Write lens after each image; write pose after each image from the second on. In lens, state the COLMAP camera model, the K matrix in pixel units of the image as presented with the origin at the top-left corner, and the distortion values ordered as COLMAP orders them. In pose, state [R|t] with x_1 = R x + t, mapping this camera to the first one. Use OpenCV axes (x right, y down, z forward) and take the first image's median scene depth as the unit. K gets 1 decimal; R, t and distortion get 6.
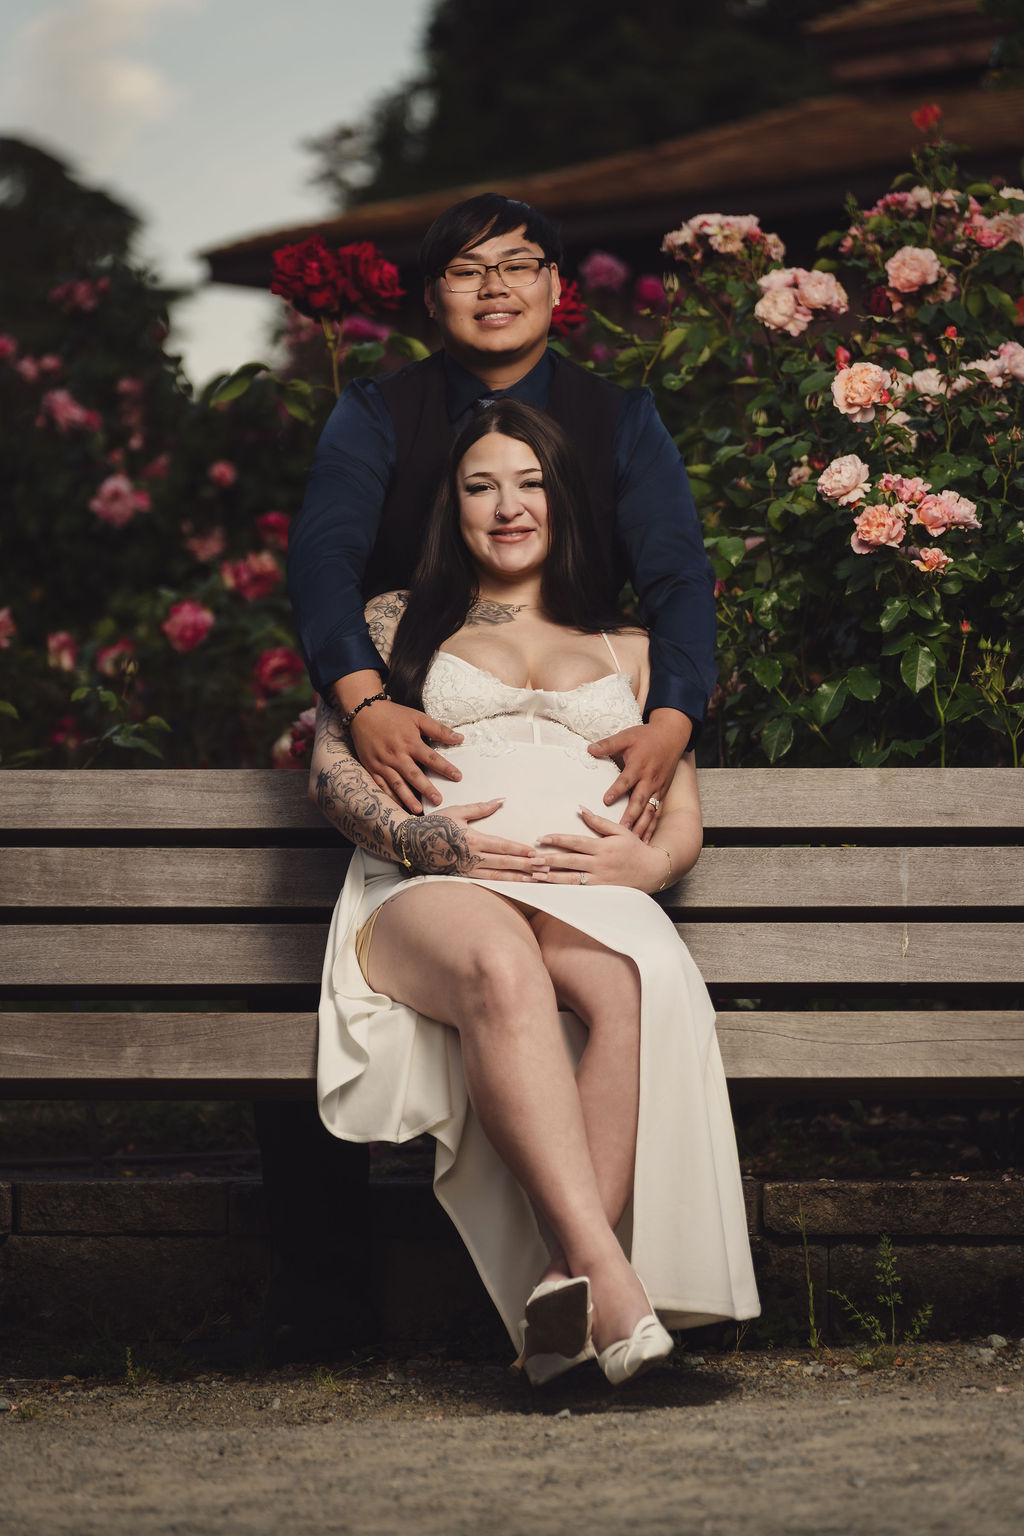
lens RADIAL K [[4853.3, 0, 512.0], [0, 4853.3, 768.0], [0, 0, 1]] dist [0.802407, 0.092096]
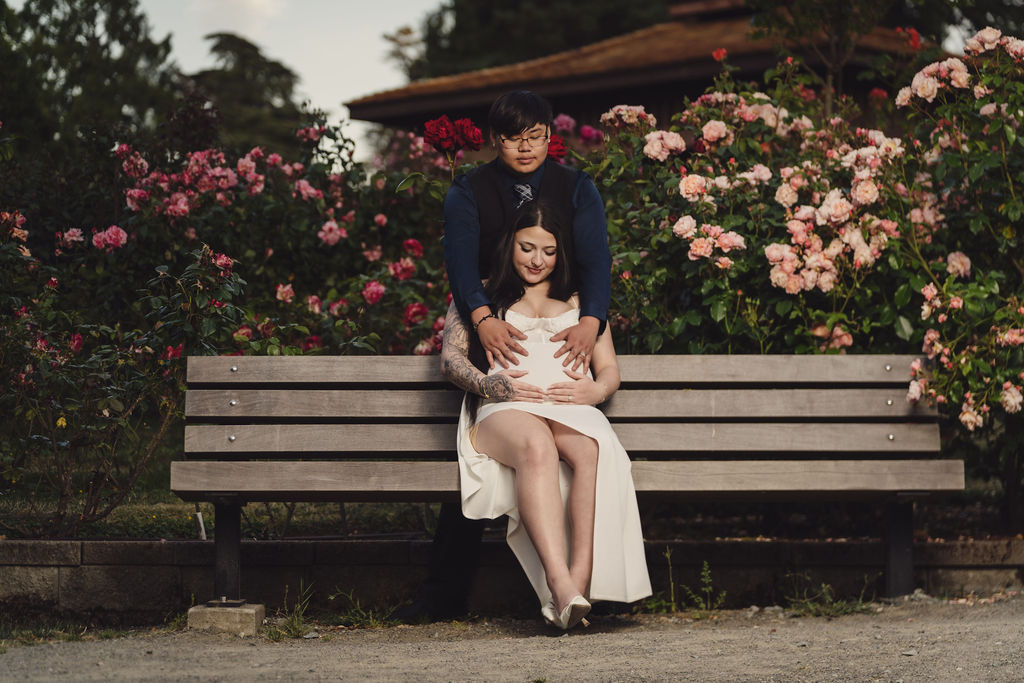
lens RADIAL K [[2783.0, 0, 509.3], [0, 2783.0, 325.5], [0, 0, 1]] dist [1.060055, 0.034642]
pose [[0.999930, 0.000084, 0.011804, -0.026758], [0.000130, 0.999836, -0.018108, 0.009117], [-0.011804, 0.018109, 0.999766, -0.271177]]
